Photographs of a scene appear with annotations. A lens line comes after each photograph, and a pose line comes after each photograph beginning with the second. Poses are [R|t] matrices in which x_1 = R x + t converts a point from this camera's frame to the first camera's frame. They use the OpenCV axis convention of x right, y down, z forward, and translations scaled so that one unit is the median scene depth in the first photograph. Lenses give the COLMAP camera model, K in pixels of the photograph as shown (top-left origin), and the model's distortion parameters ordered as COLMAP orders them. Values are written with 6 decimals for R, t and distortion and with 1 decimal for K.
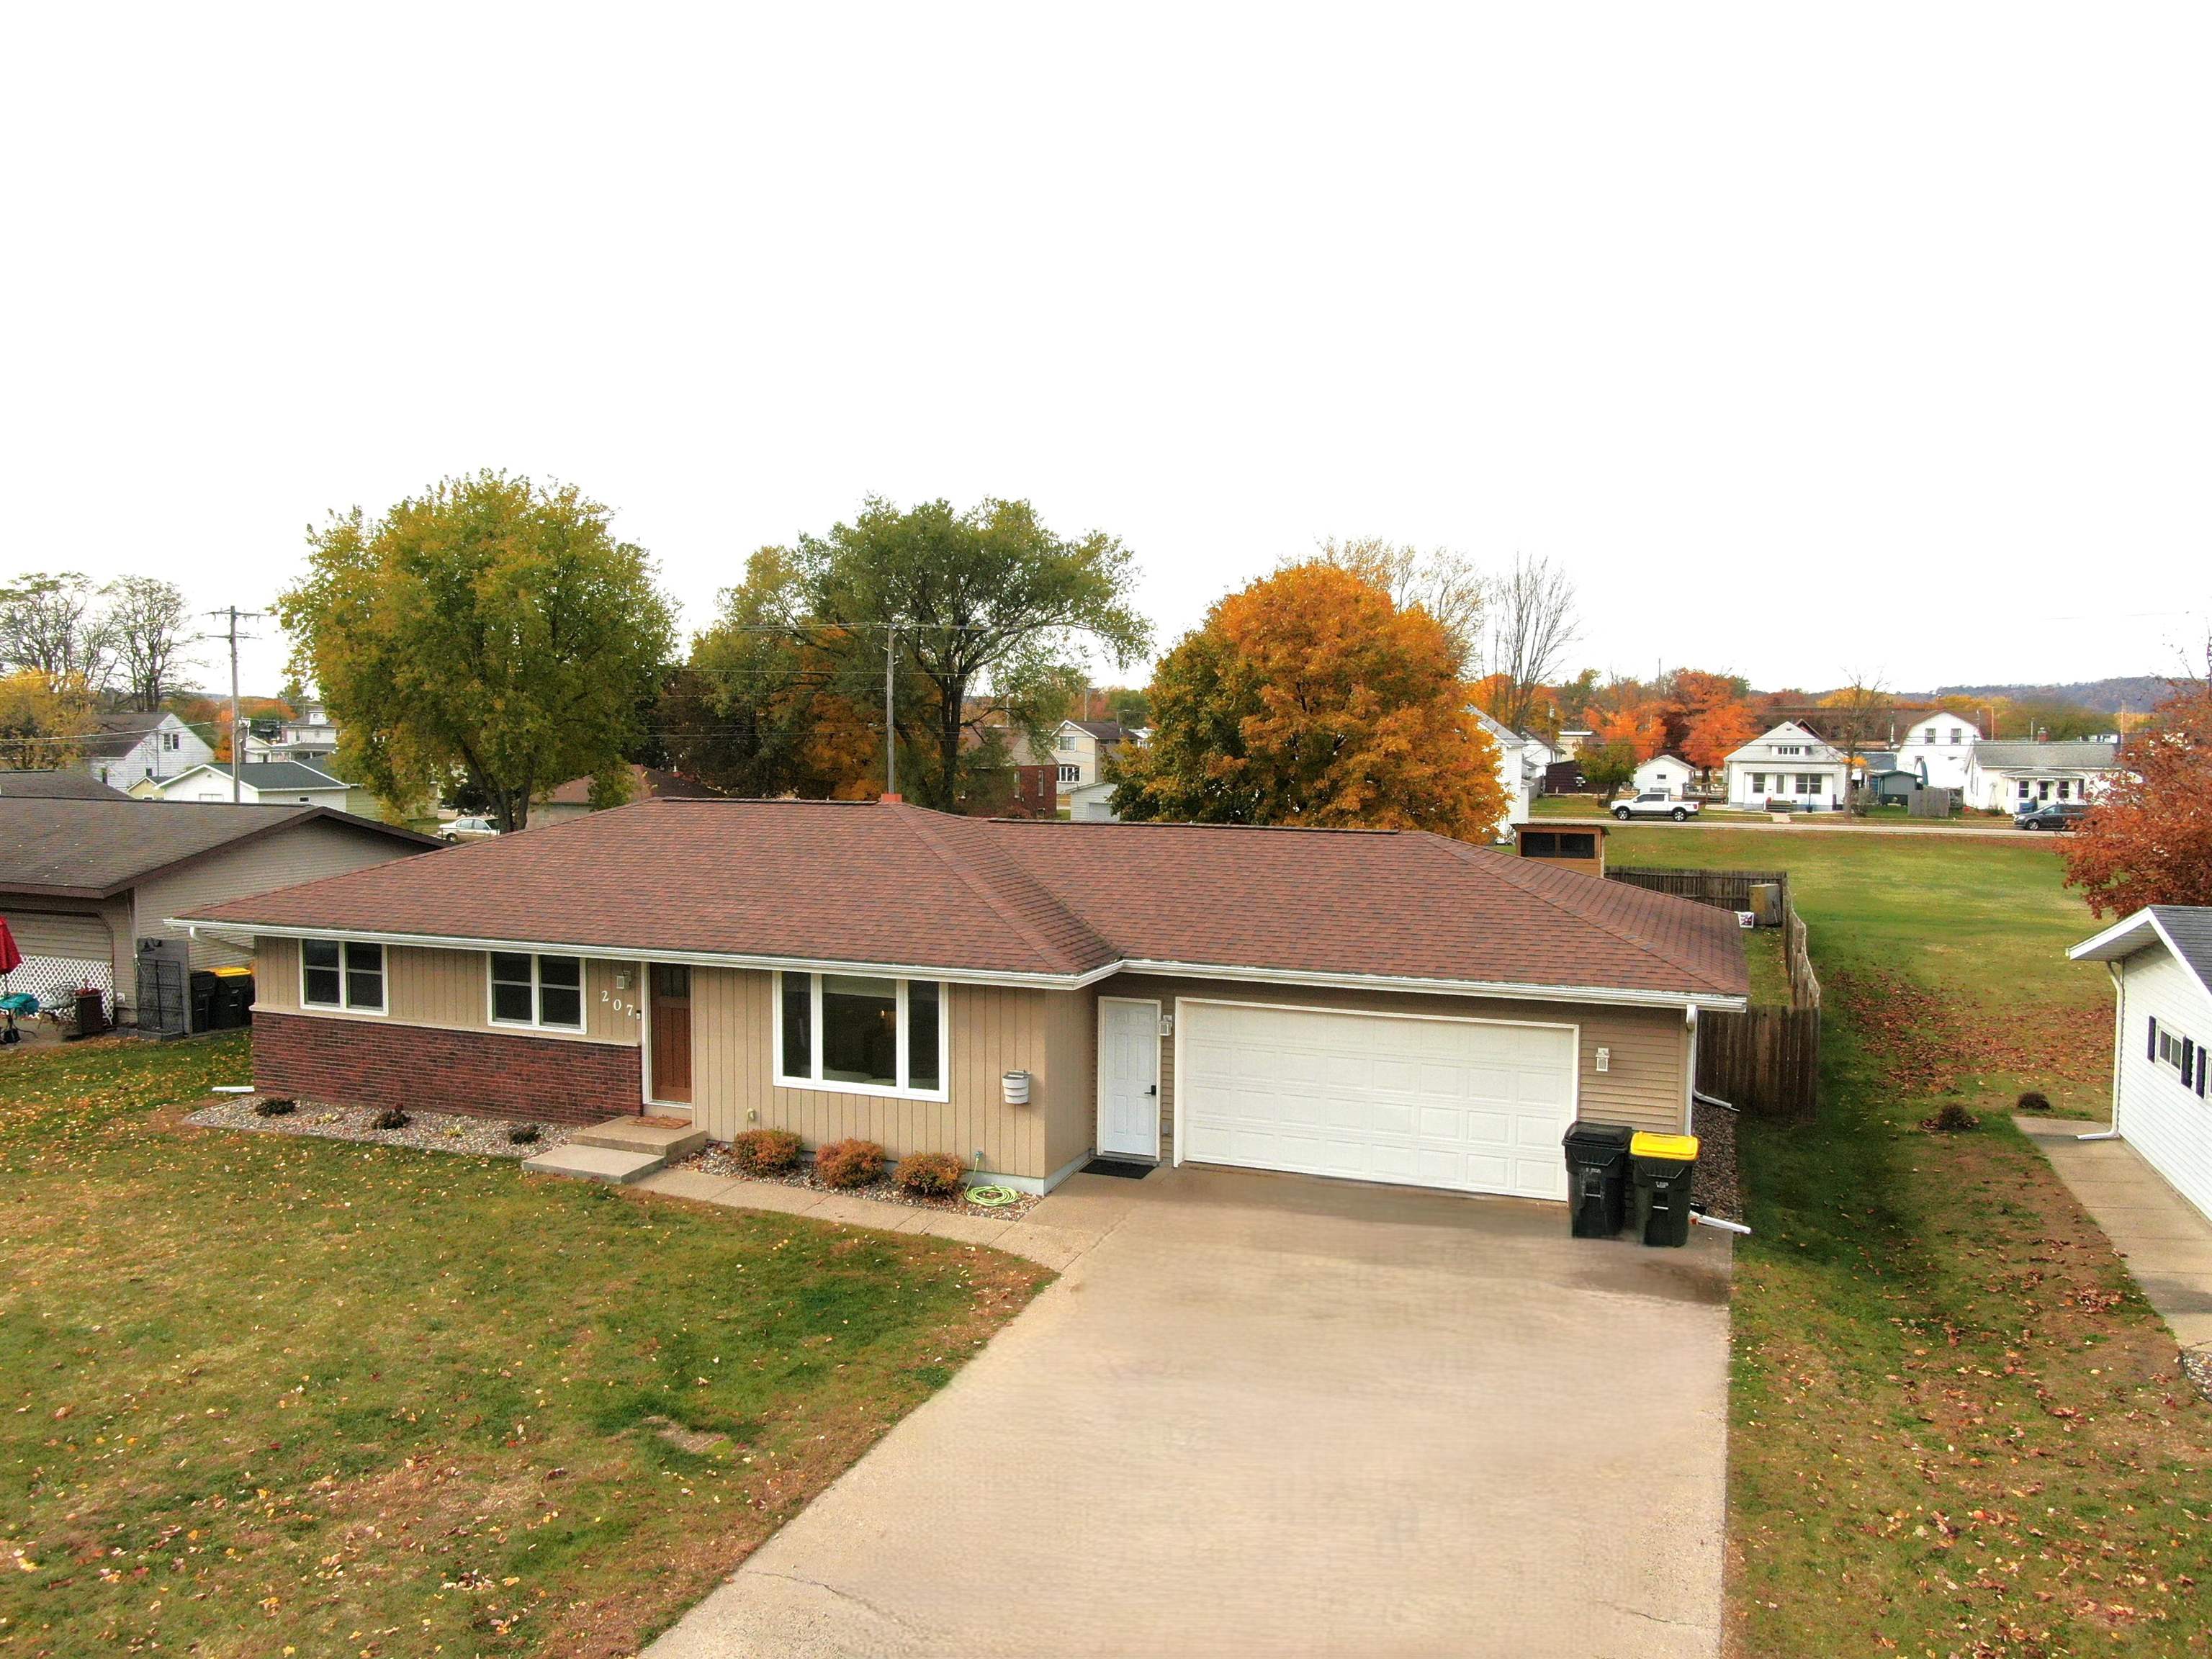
lens RADIAL K [[1559.7, 0, 1096.1], [0, 1559.7, 837.2], [0, 0, 1]] dist [-0.027825, 0.016485]
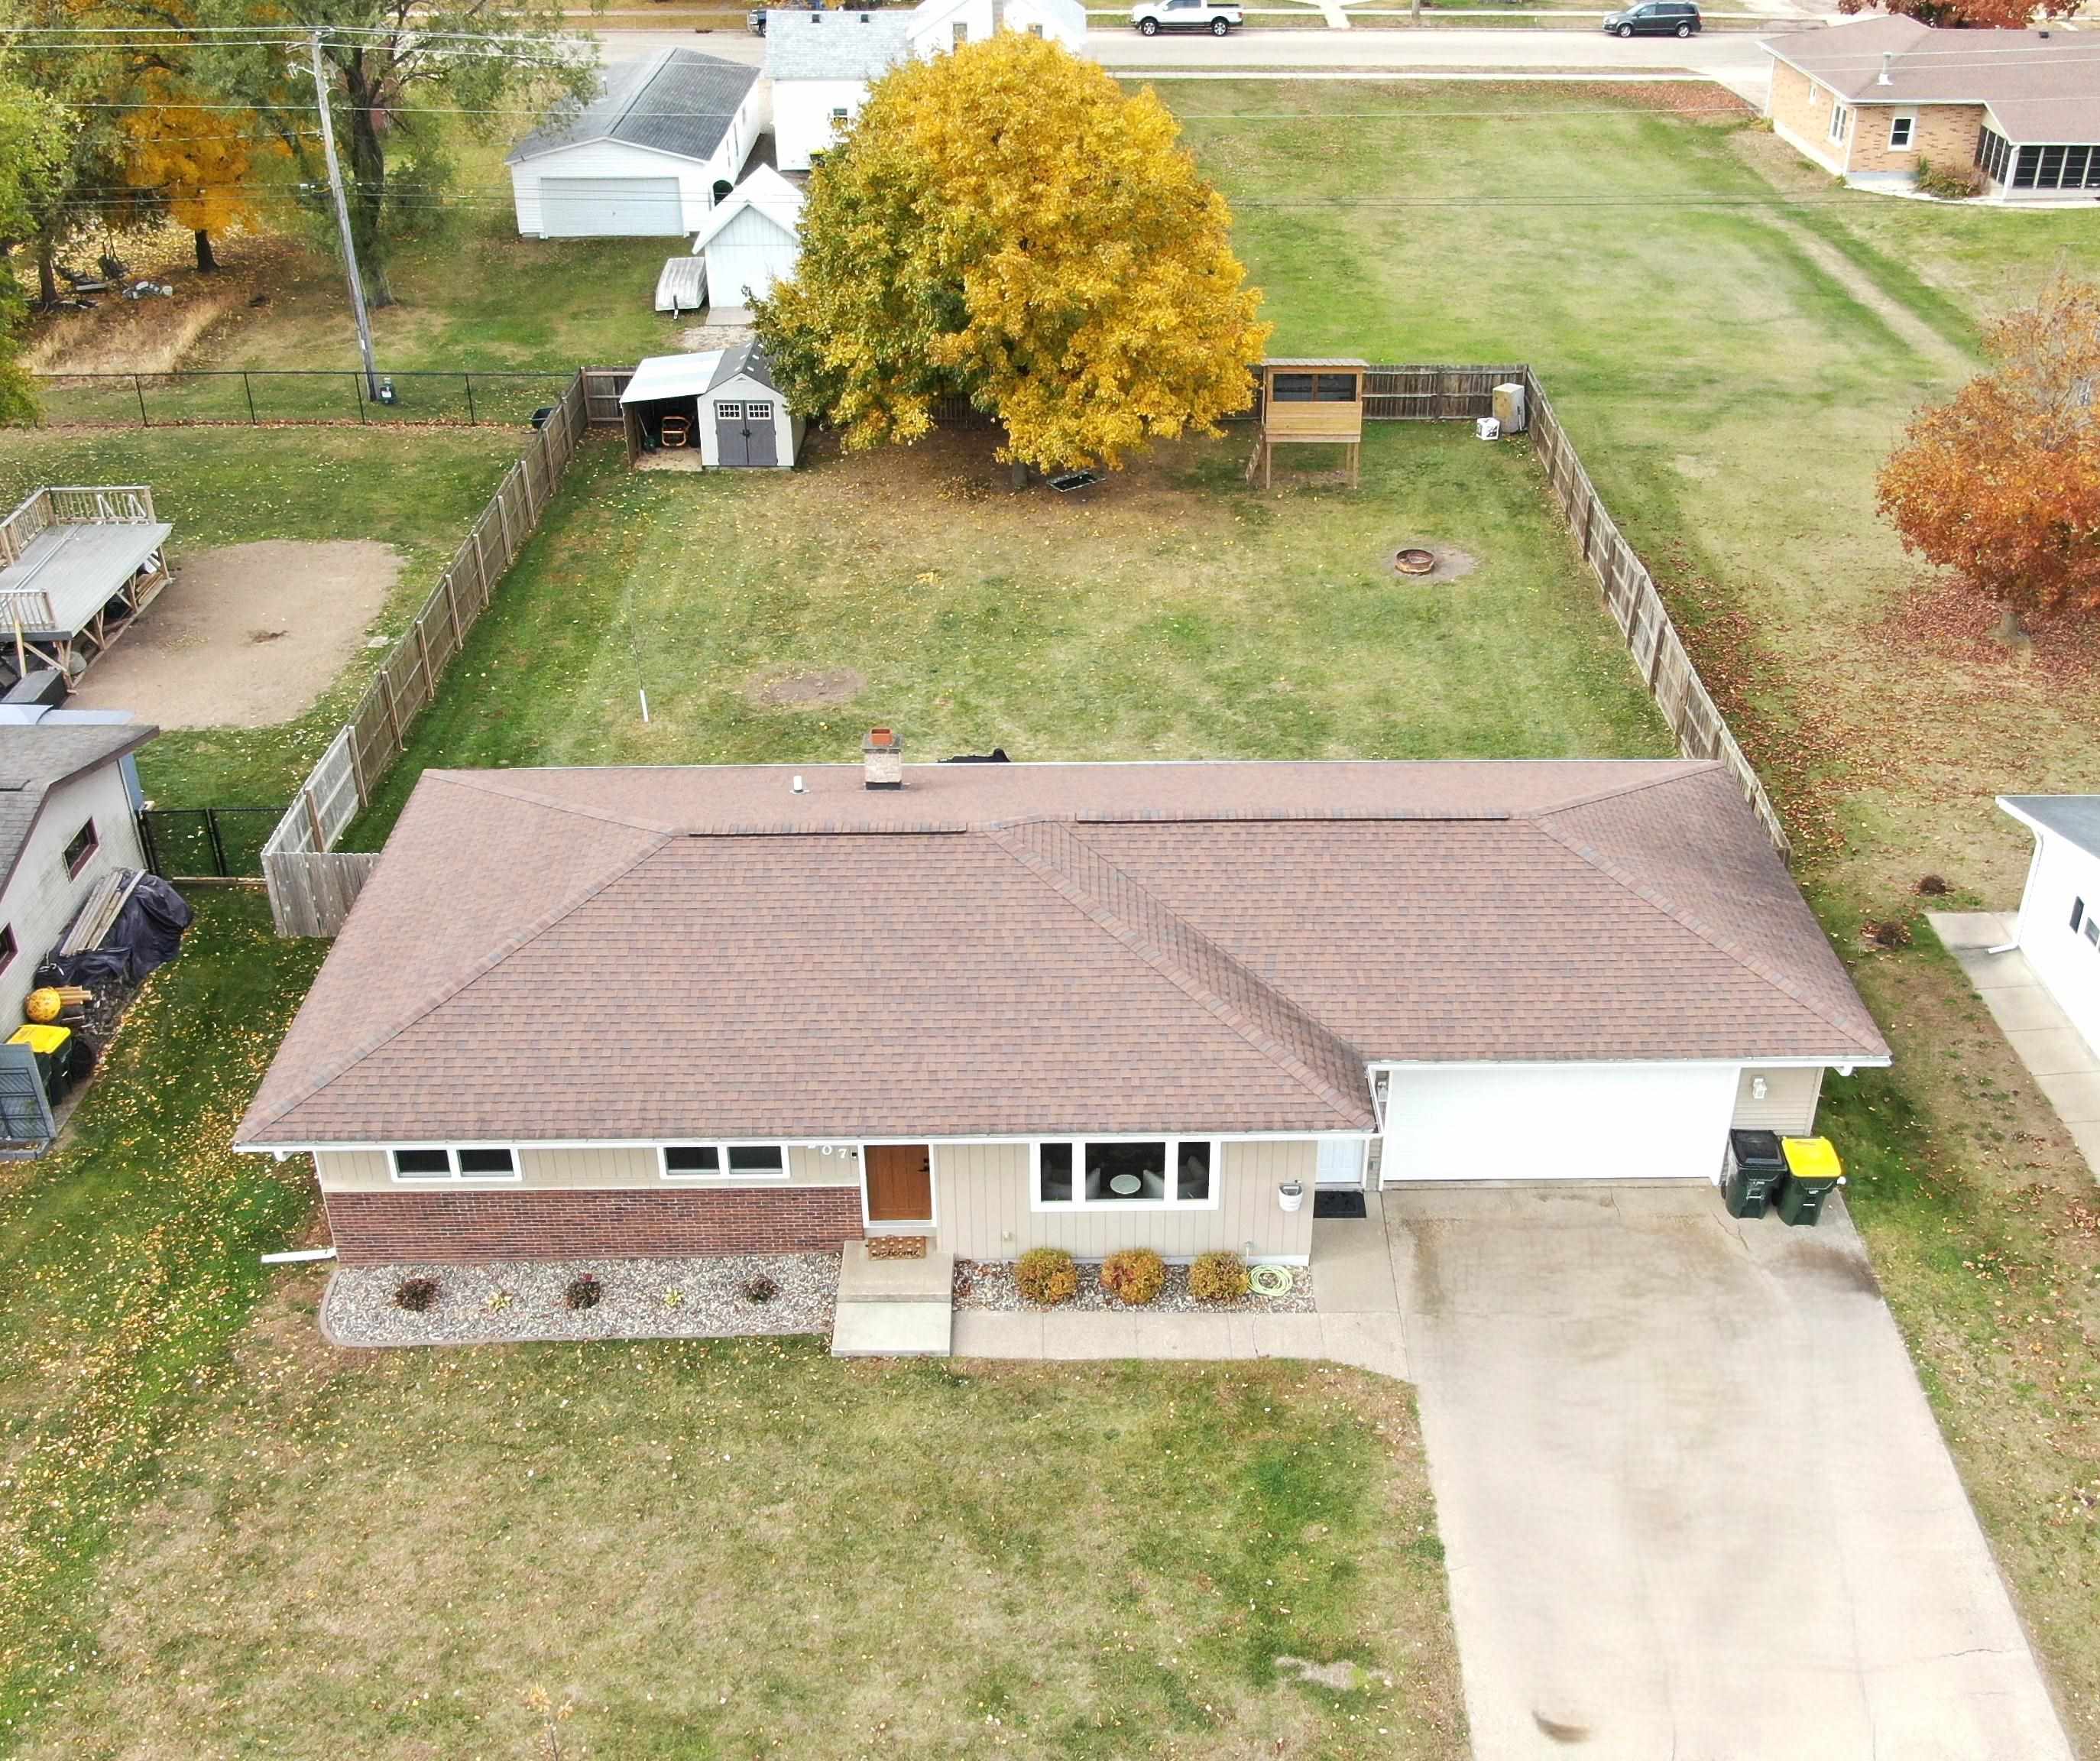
lens RADIAL K [[2138.9, 0, 1053.3], [0, 2138.9, 879.3], [0, 0, 1]] dist [-0.016161, 0.000000]
pose [[0.928032, -0.202169, 0.312866, -0.657232], [0.035290, 0.883844, 0.466448, -0.777045], [-0.370826, -0.421838, 0.827370, -0.106279]]
